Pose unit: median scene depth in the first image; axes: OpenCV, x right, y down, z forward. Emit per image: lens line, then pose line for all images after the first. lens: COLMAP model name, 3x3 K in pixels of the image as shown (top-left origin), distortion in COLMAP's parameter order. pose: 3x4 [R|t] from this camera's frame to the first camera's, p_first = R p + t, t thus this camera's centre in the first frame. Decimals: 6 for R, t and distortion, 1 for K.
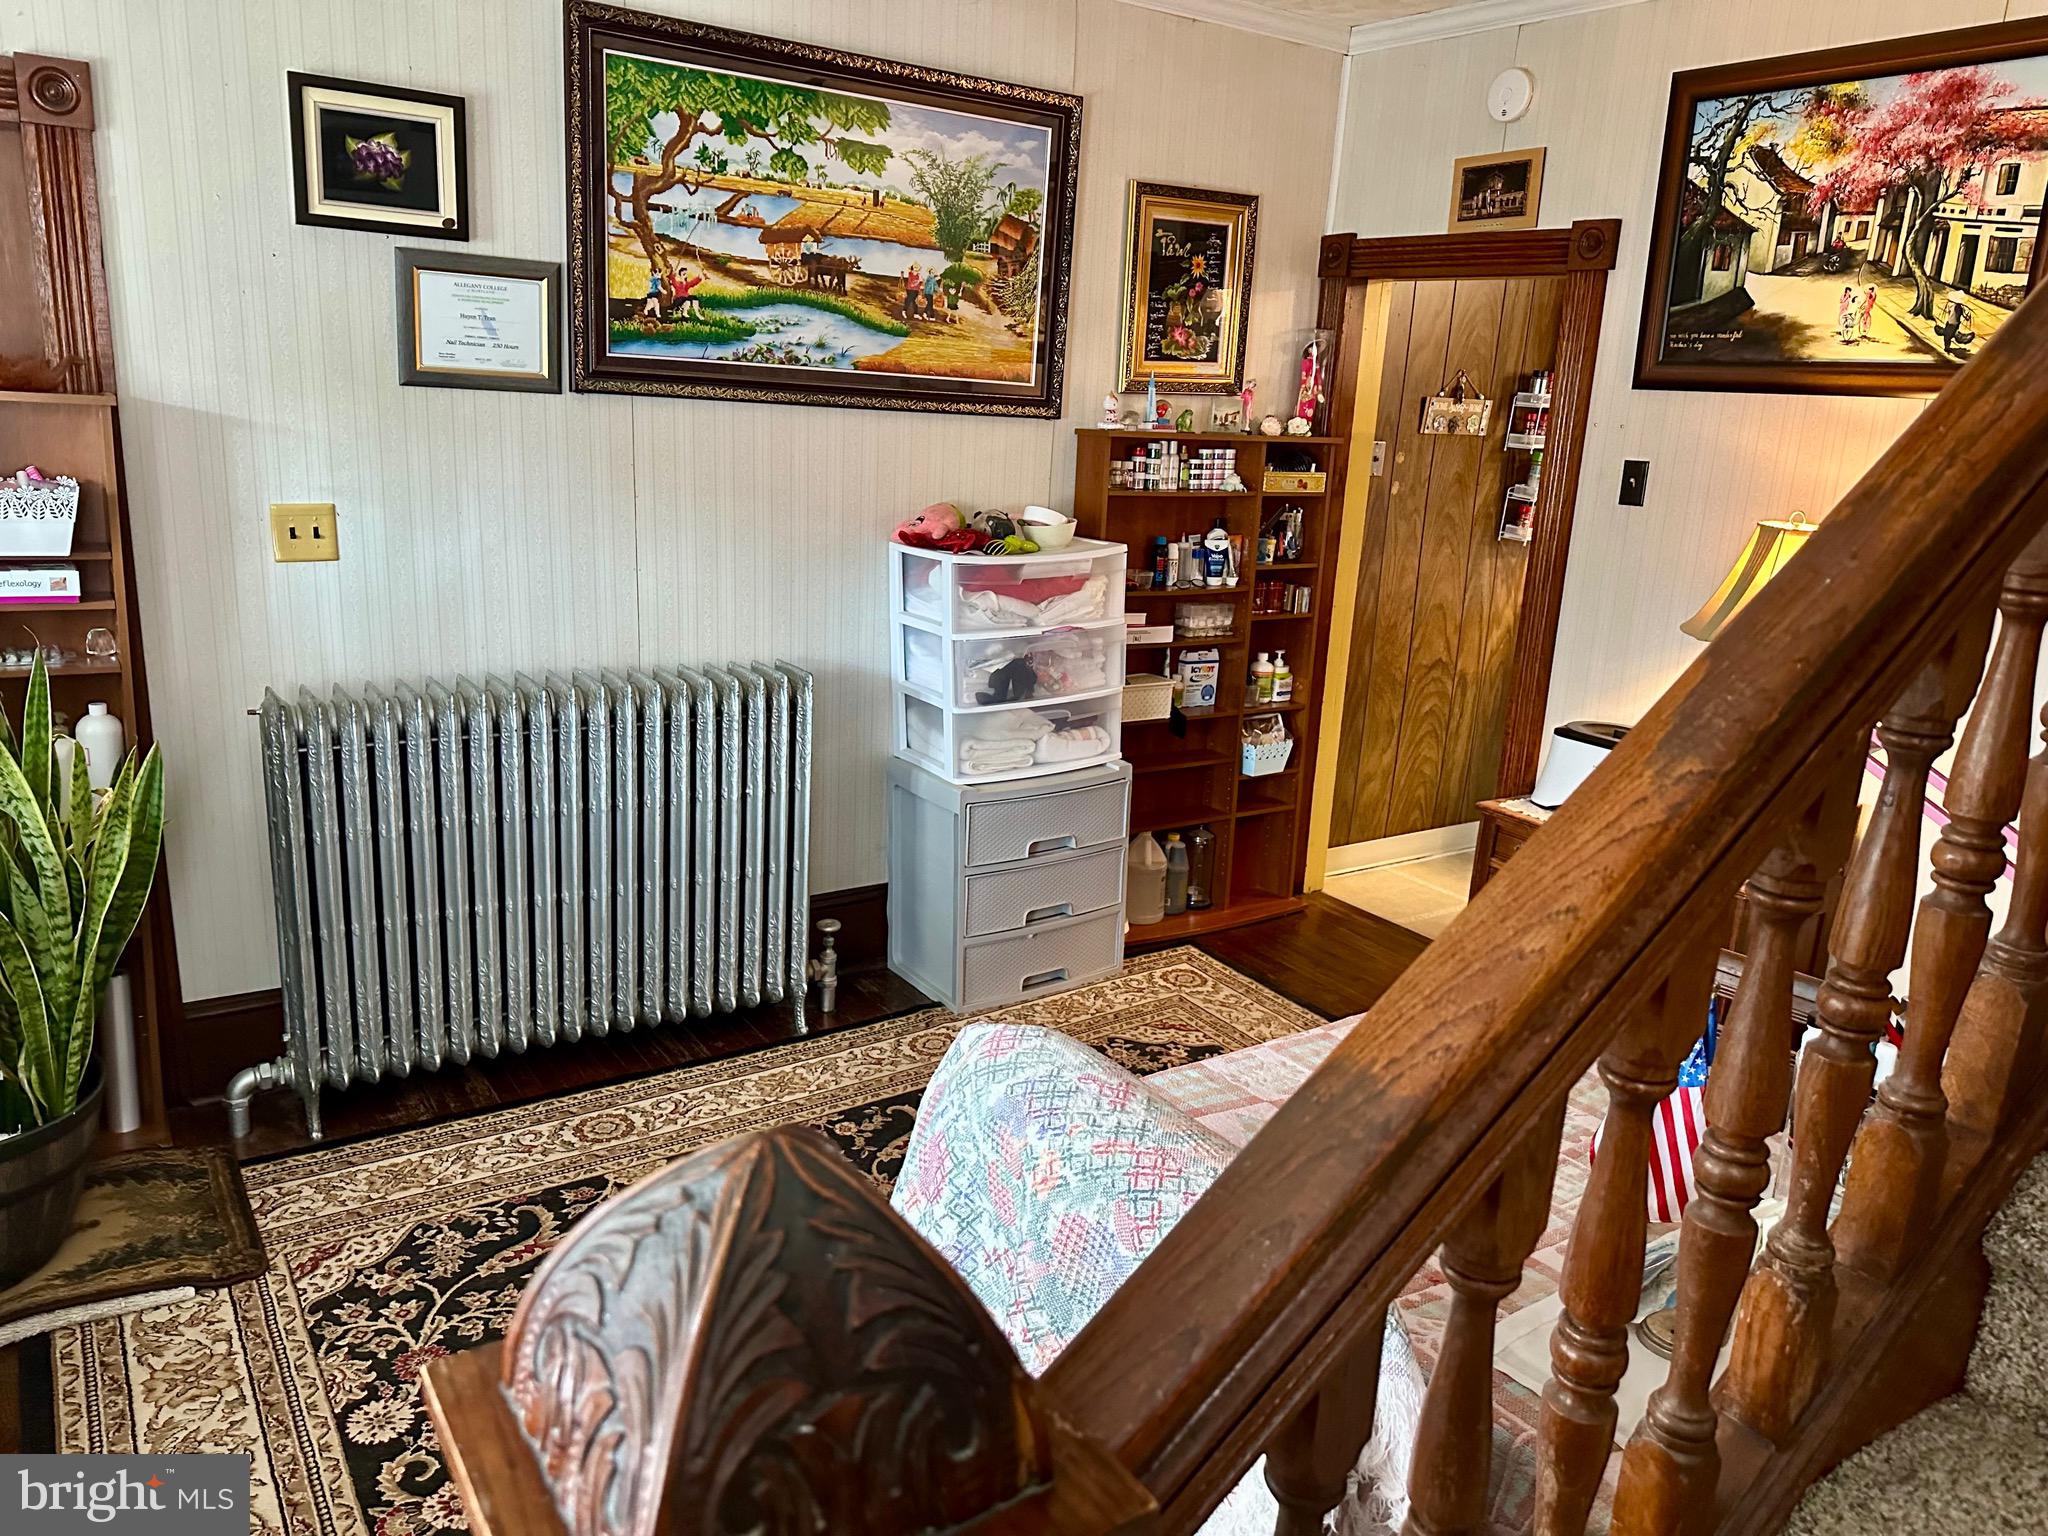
lens RADIAL K [[1440.5, 0, 1016.1], [0, 1440.5, 748.9], [0, 0, 1]] dist [0.092452, -0.129035]
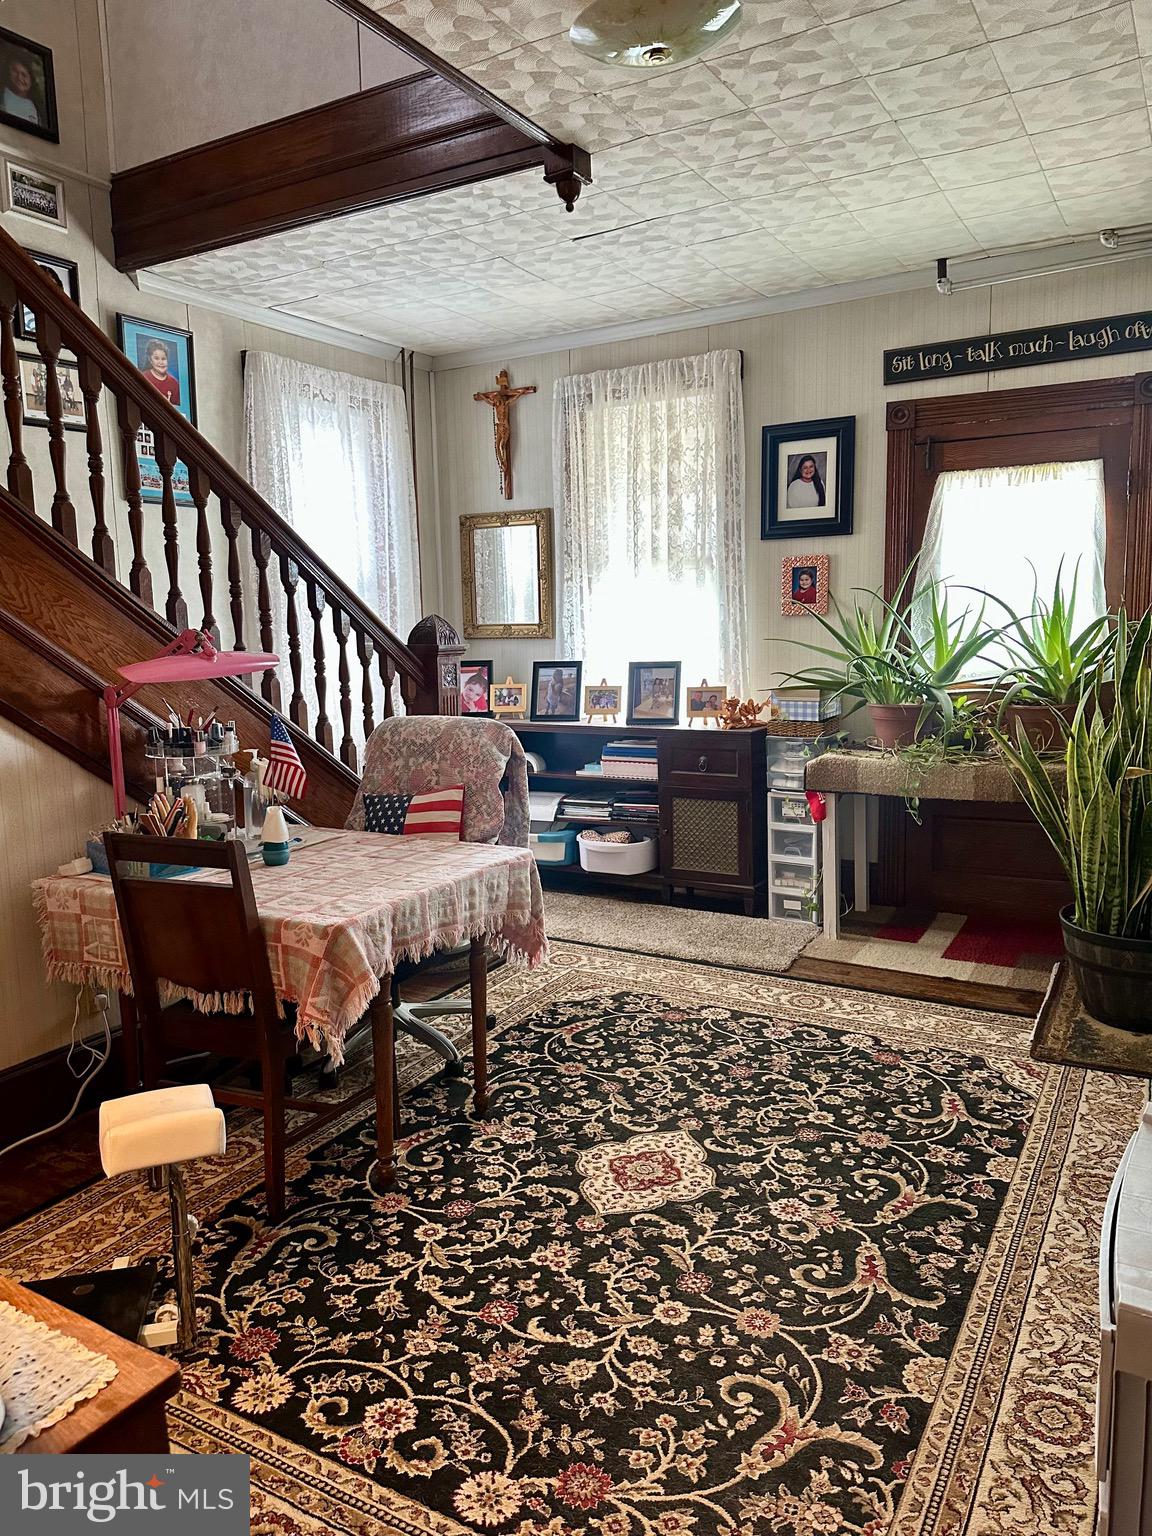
lens RADIAL K [[1080.4, 0, 576.0], [0, 1080.4, 768.0], [0, 0, 1]] dist [0.092452, -0.129035]
pose [[-0.895399, 0.030295, -0.444232, 0.497390], [-0.133103, 0.933852, 0.331969, -0.295220], [0.424904, 0.356374, -0.832138, 1.724955]]
